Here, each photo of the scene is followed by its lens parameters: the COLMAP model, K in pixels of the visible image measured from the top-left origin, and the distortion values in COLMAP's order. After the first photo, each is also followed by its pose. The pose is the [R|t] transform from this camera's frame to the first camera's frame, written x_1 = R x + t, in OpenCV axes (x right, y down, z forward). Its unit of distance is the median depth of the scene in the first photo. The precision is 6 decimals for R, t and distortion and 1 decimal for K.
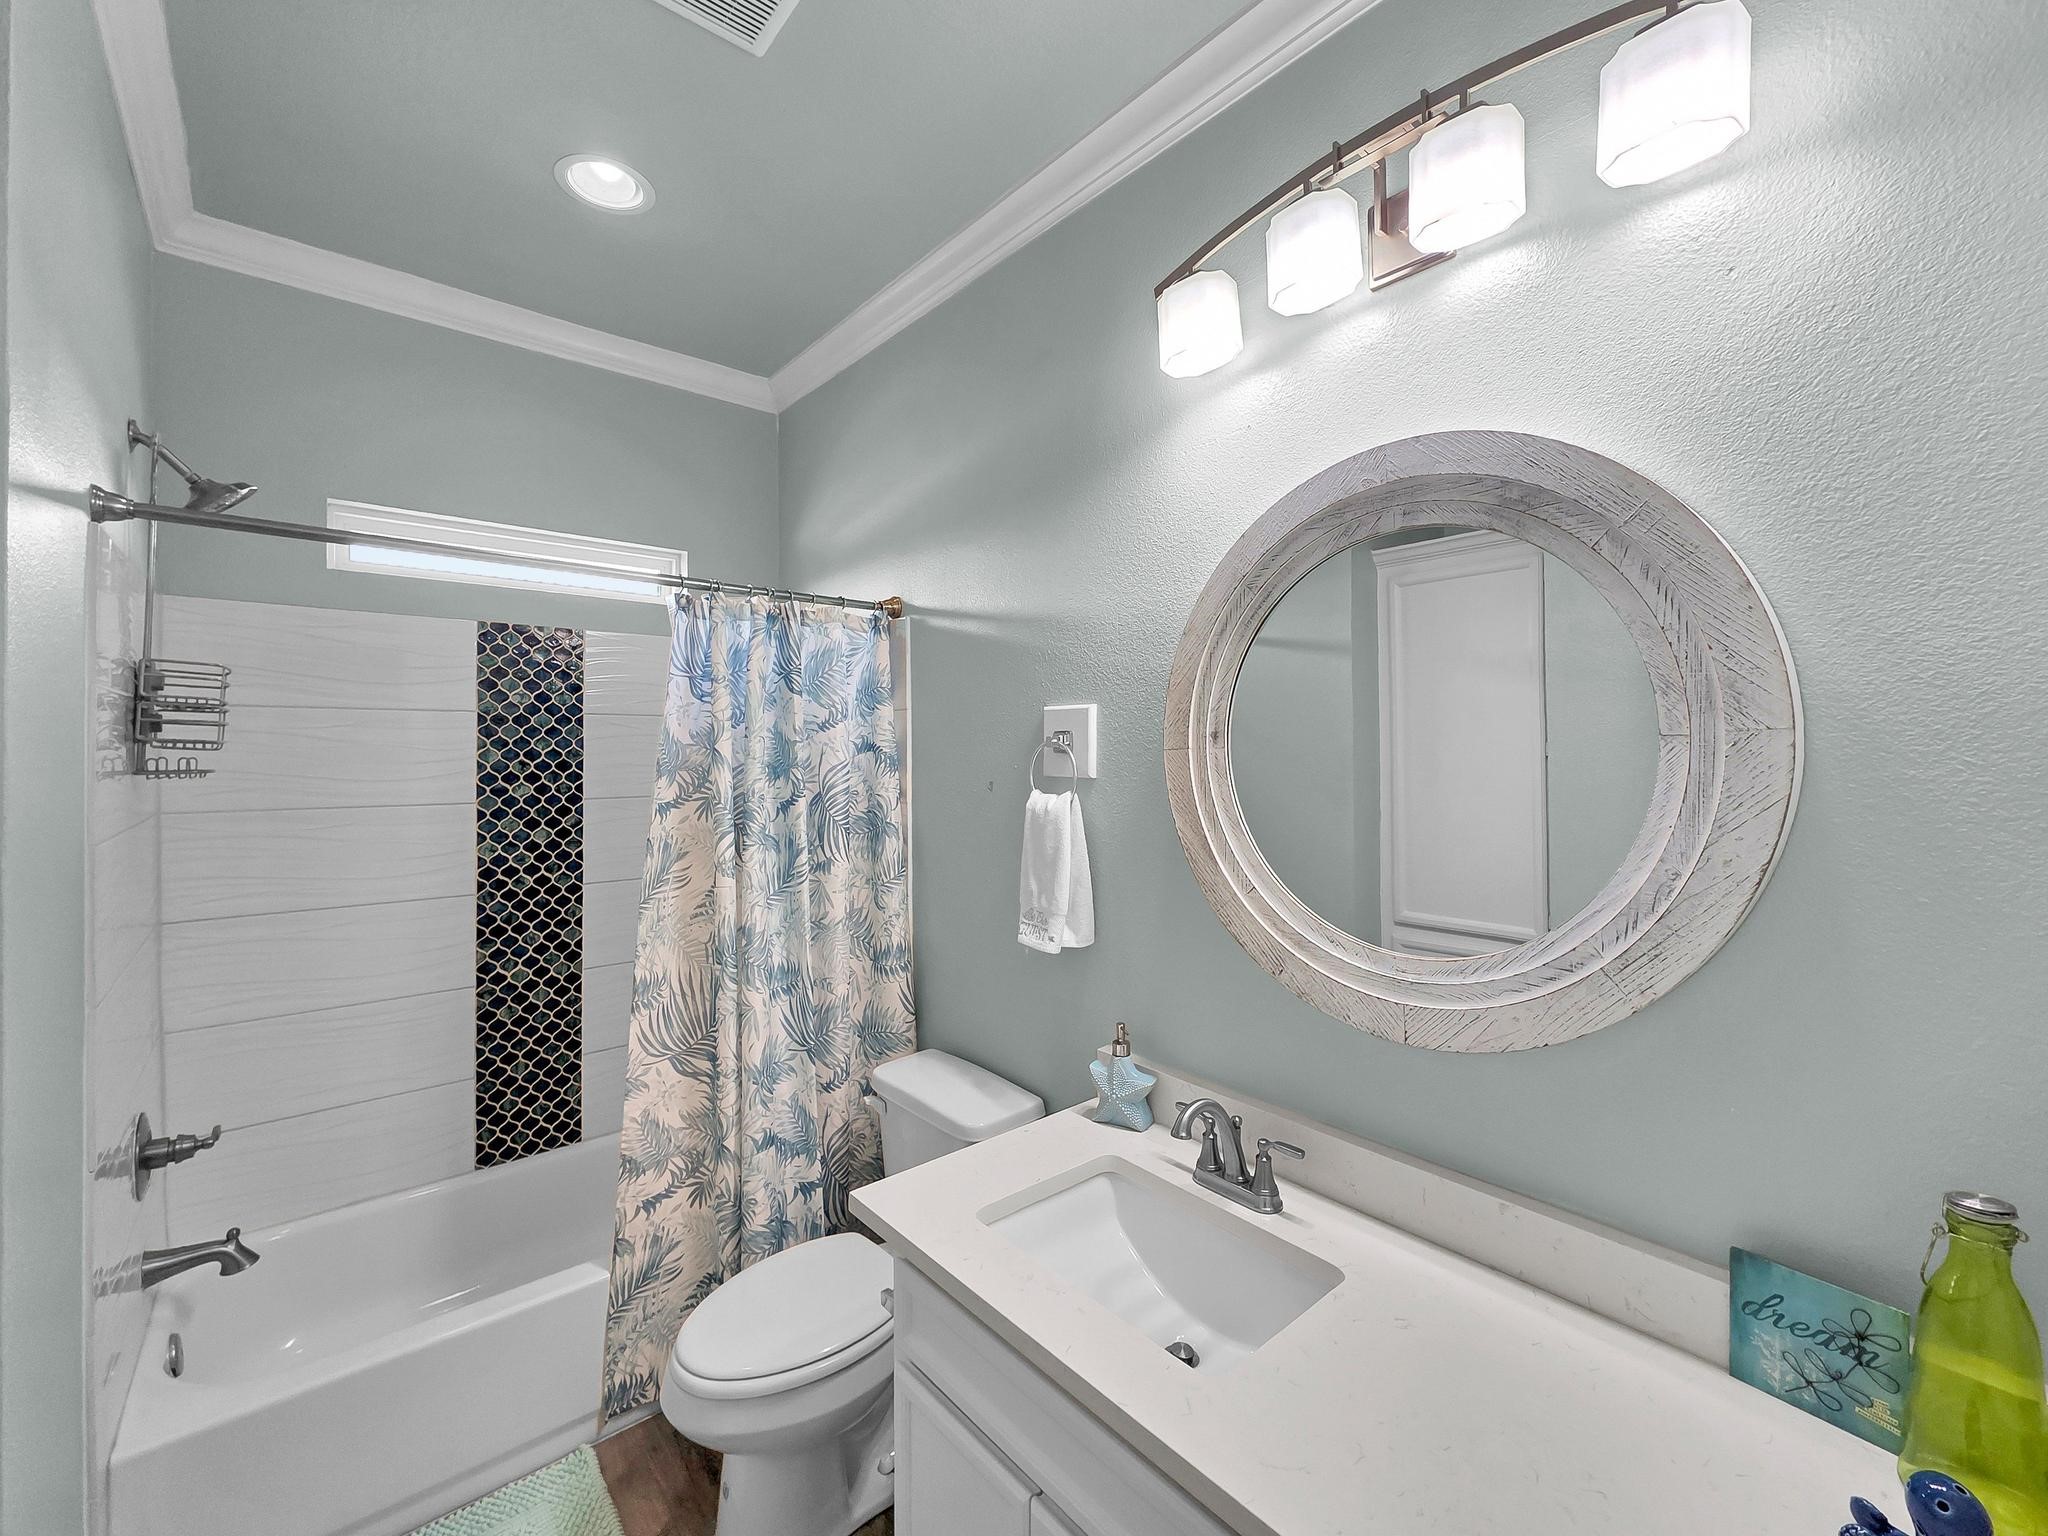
lens RADIAL K [[838.6, 0, 1033.6], [0, 838.6, 757.8], [0, 0, 1]] dist [0.002186, -0.000010]
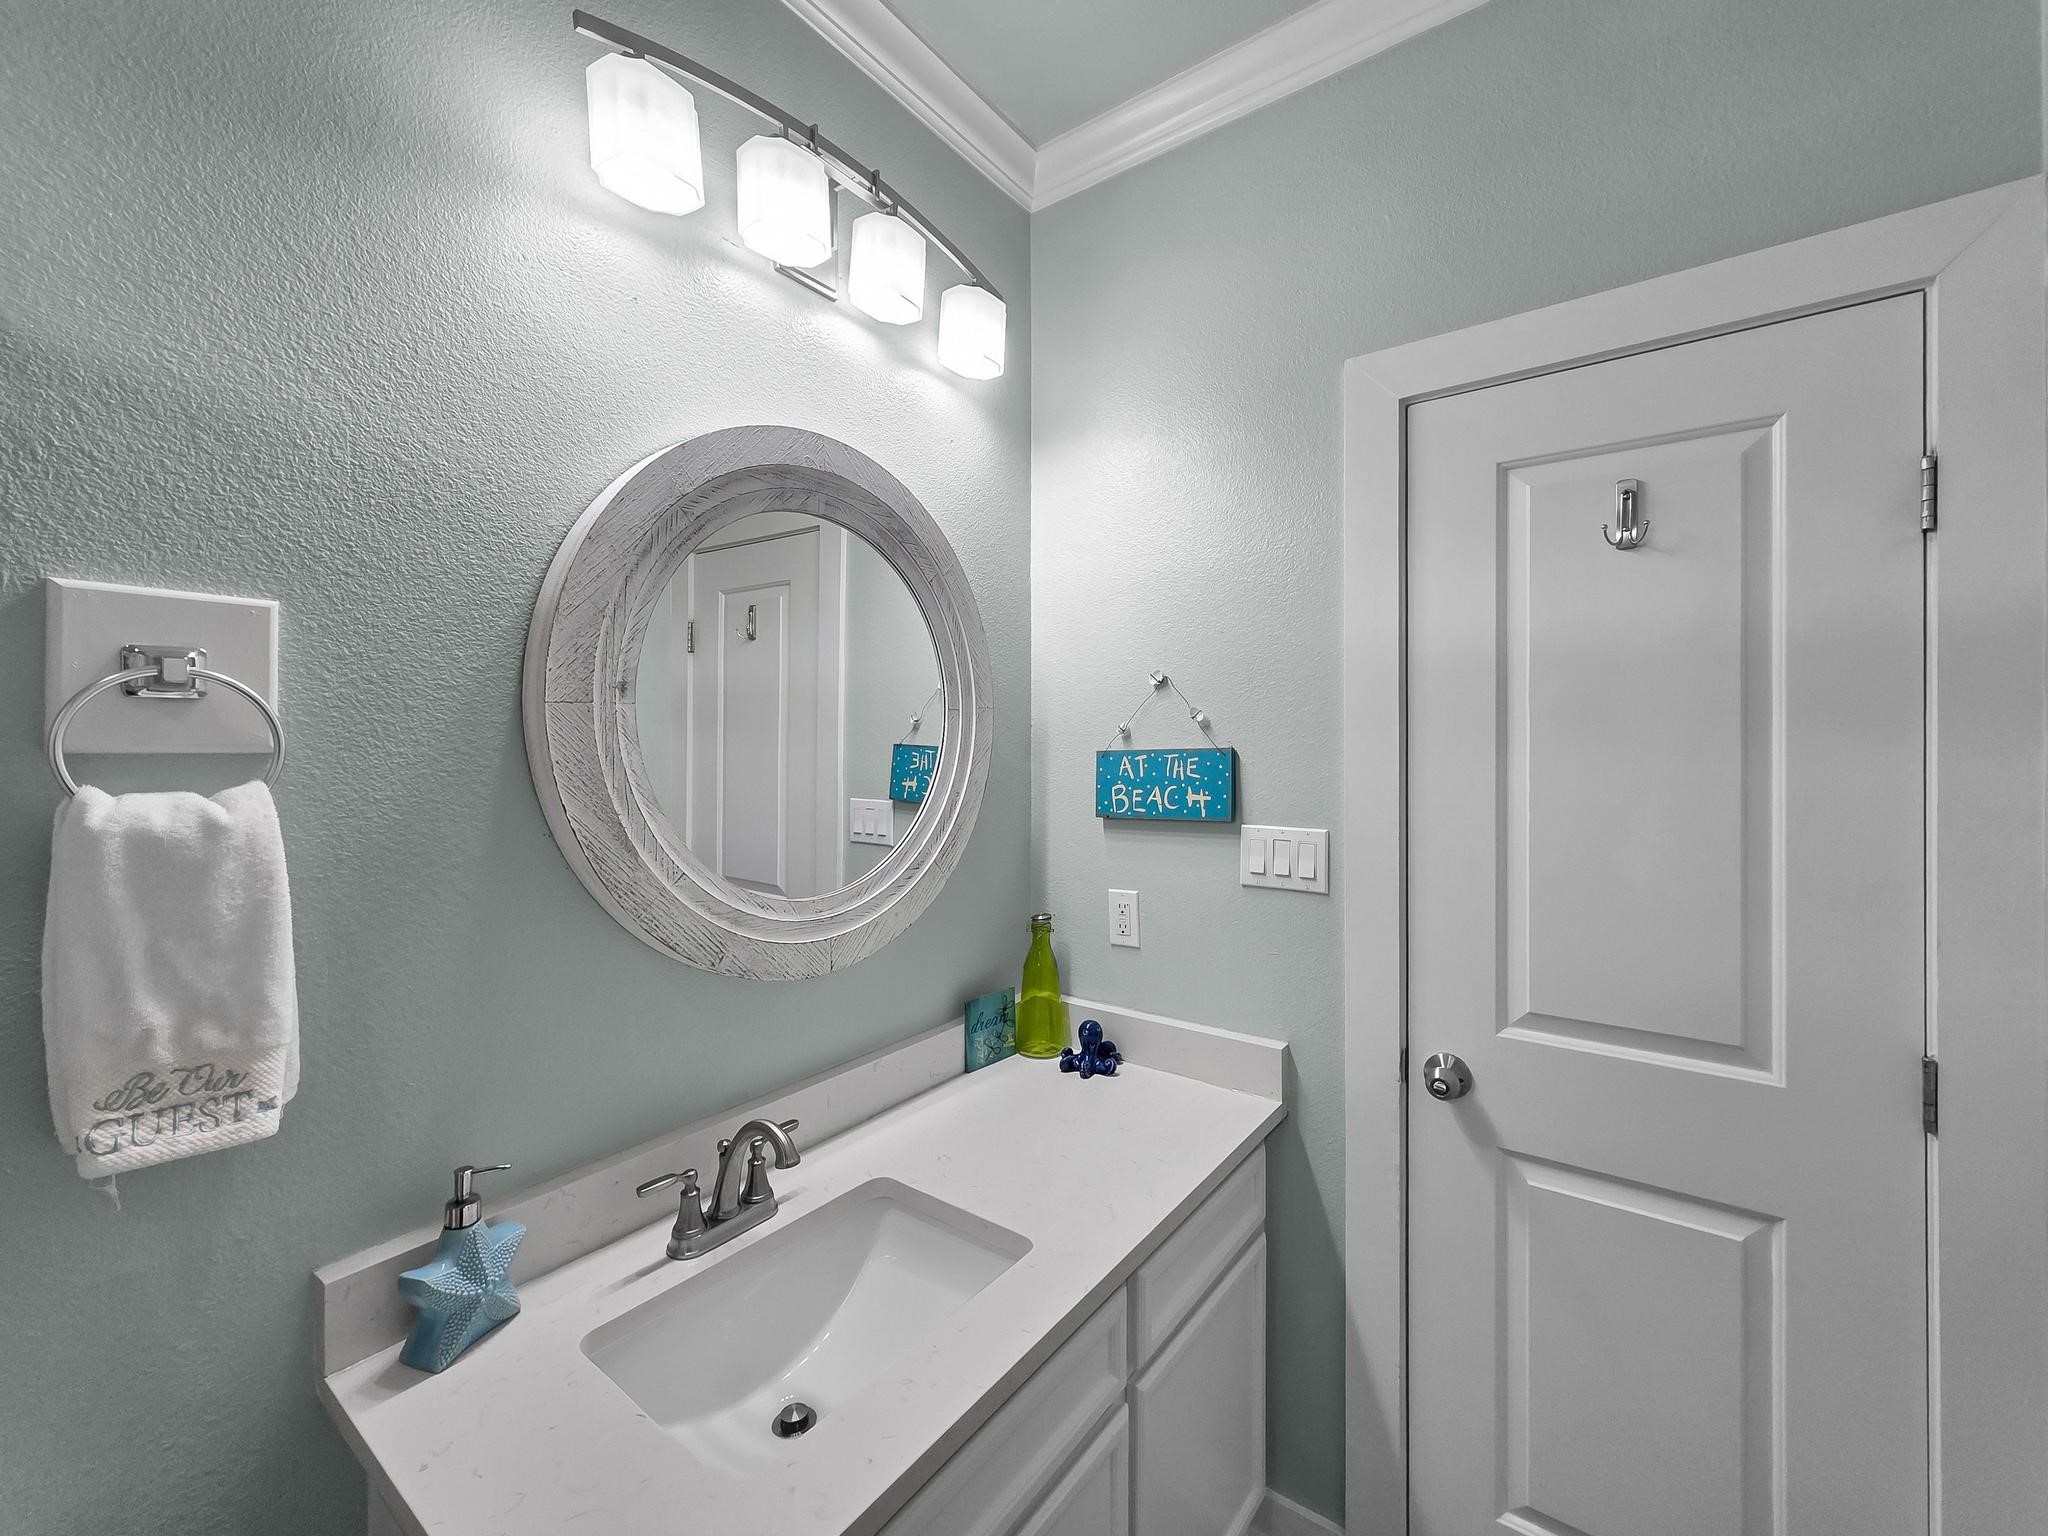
lens RADIAL K [[838.6, 0, 1033.6], [0, 838.6, 757.8], [0, 0, 1]] dist [0.002186, -0.000010]
pose [[-0.212171, -0.012514, 0.977152, -0.369155], [0.012231, 0.999806, 0.015460, 0.018560], [-0.977156, 0.015231, -0.211976, 0.496483]]
